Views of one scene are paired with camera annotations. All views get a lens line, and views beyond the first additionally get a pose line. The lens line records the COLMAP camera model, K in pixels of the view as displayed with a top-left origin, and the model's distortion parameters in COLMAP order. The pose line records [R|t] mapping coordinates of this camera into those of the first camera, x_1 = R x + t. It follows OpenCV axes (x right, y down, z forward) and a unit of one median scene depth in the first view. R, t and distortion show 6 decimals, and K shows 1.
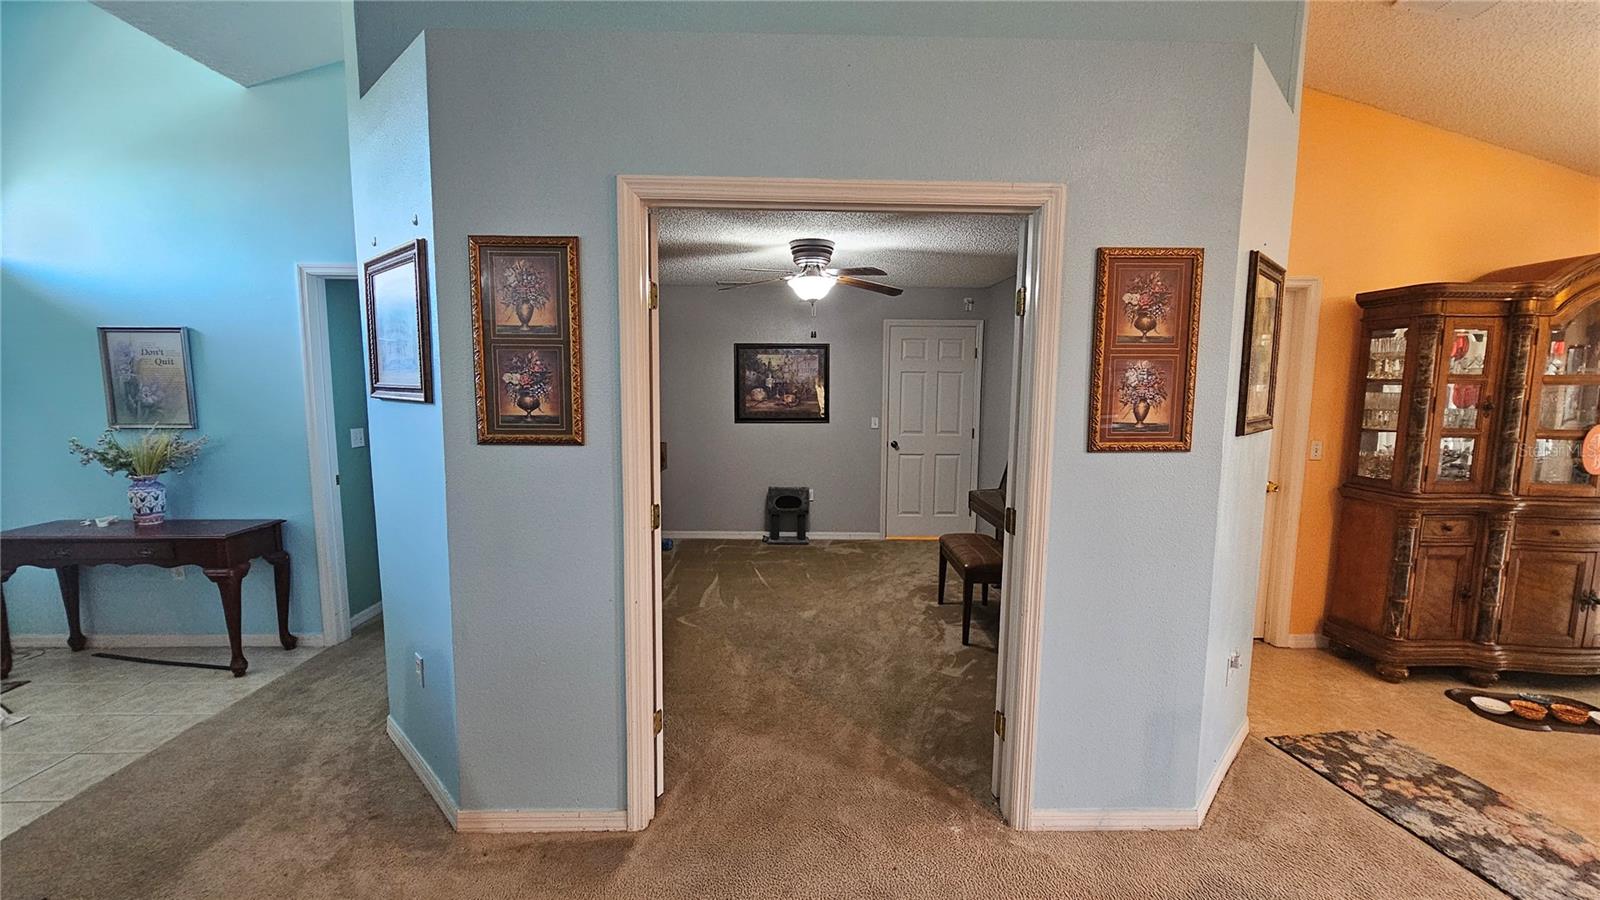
lens RADIAL K [[651.9, 0, 796.4], [0, 651.9, 453.8], [0, 0, 1]] dist [-0.007830, 0.002513]
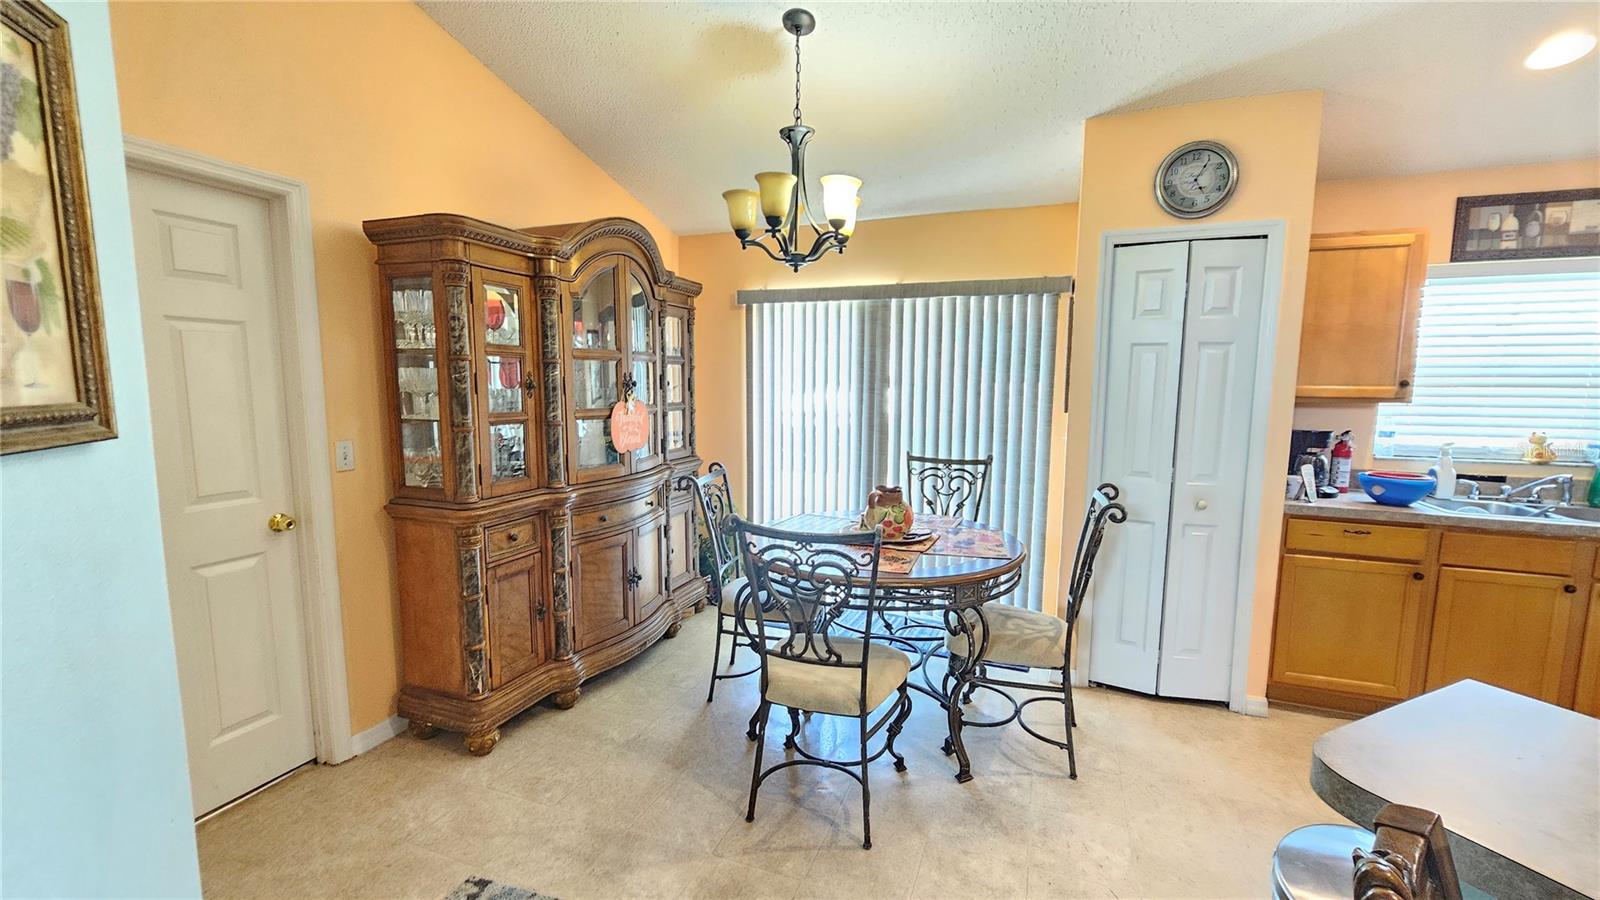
lens RADIAL K [[651.9, 0, 805.7], [0, 651.9, 460.1], [0, 0, 1]] dist [-0.007830, 0.002513]
pose [[0.368336, -0.114986, 0.922555, 0.403960], [0.099231, 0.991516, 0.083963, -0.011756], [-0.924382, 0.060619, 0.376621, 0.354433]]
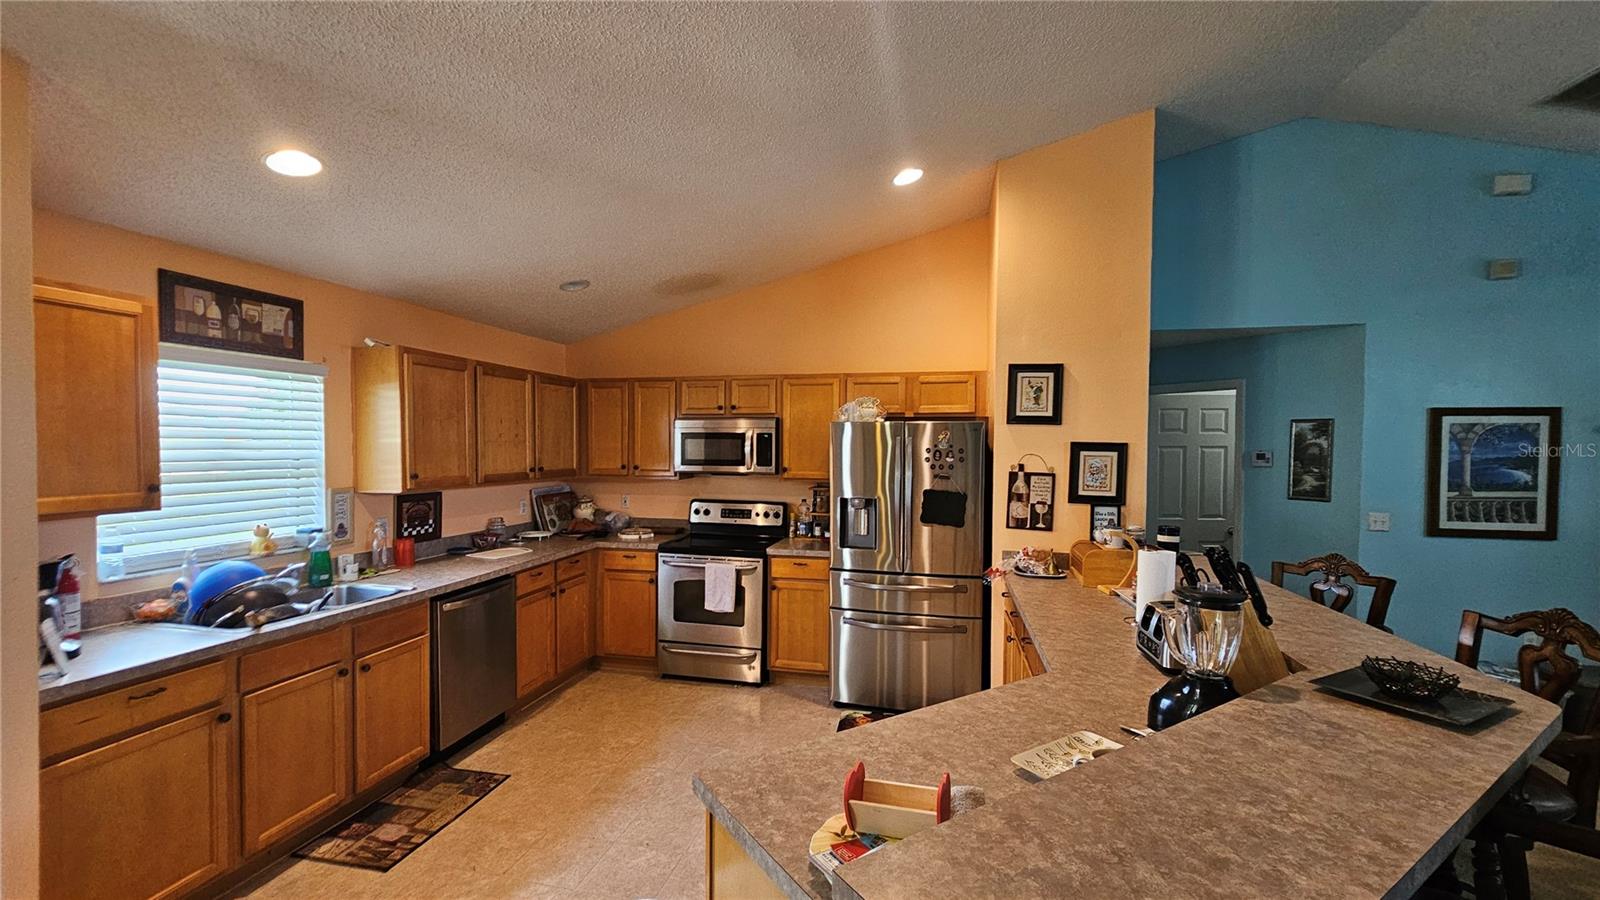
lens RADIAL K [[651.9, 0, 800.8], [0, 651.9, 462.9], [0, 0, 1]] dist [-0.007830, 0.002513]
pose [[-0.974104, -0.021737, 0.225052, 0.641362], [0.009125, 0.990777, 0.135194, -0.065980], [-0.225915, 0.133747, -0.964922, 0.431308]]
